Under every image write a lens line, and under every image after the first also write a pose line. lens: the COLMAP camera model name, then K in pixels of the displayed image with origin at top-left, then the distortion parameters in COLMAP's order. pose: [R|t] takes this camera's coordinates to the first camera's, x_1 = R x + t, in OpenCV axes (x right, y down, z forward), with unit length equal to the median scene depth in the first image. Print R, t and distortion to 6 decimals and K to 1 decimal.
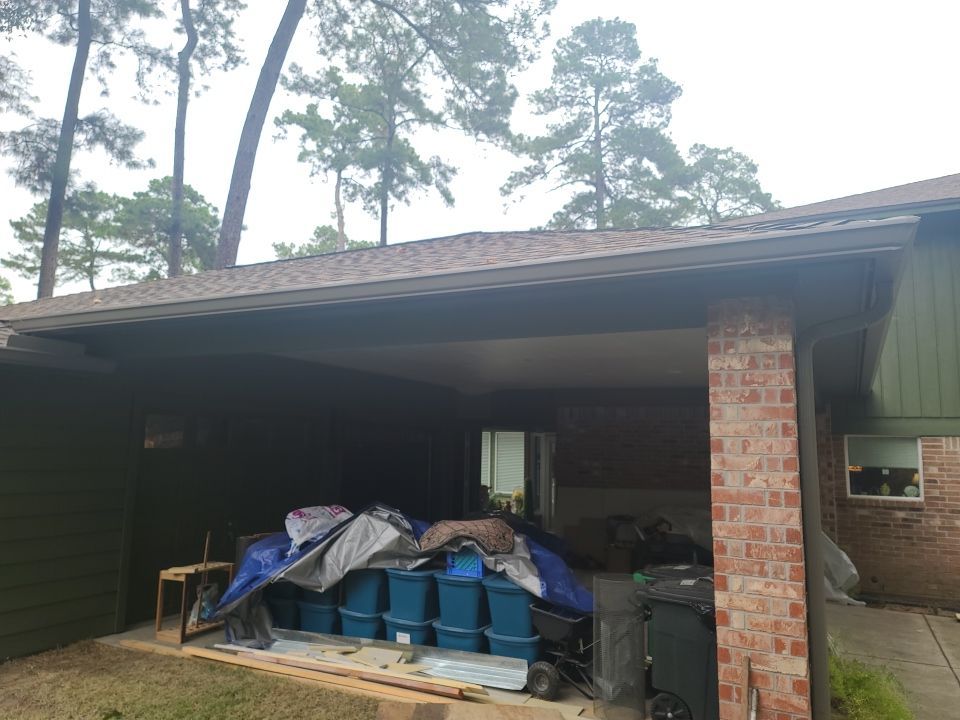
lens RADIAL K [[712.4, 0, 480.0], [0, 712.4, 360.0], [0, 0, 1]] dist [0.069457, -0.054931]
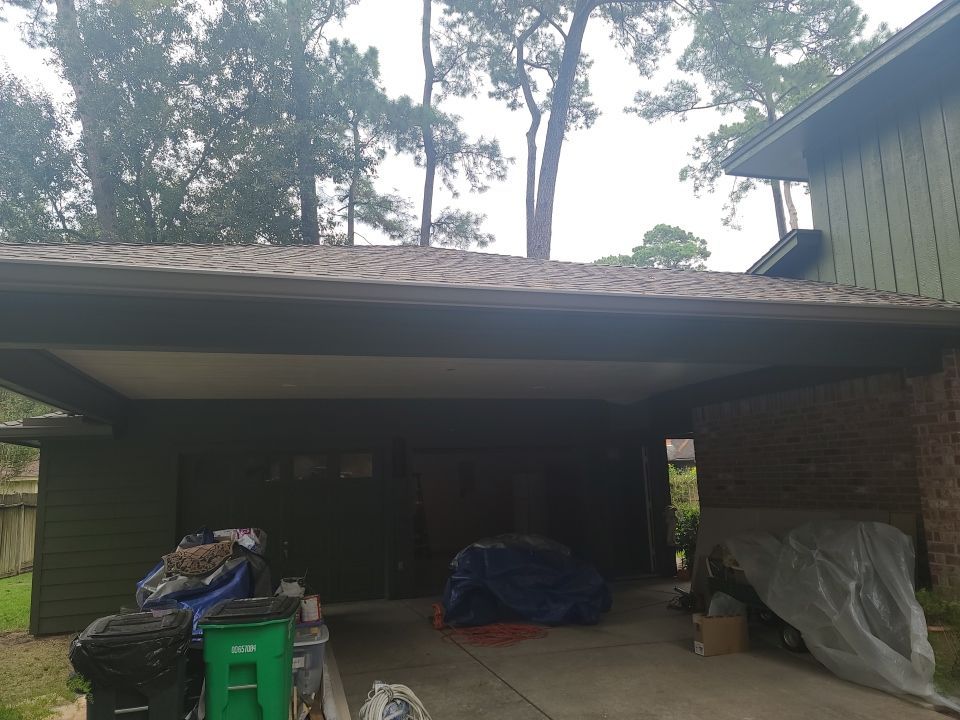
lens RADIAL K [[712.4, 0, 480.0], [0, 712.4, 360.0], [0, 0, 1]] dist [0.069457, -0.054931]
pose [[0.682003, -0.165693, -0.712332, 0.135978], [0.136984, 0.985701, -0.098128, 0.015152], [0.718406, -0.030655, 0.694949, 0.068560]]
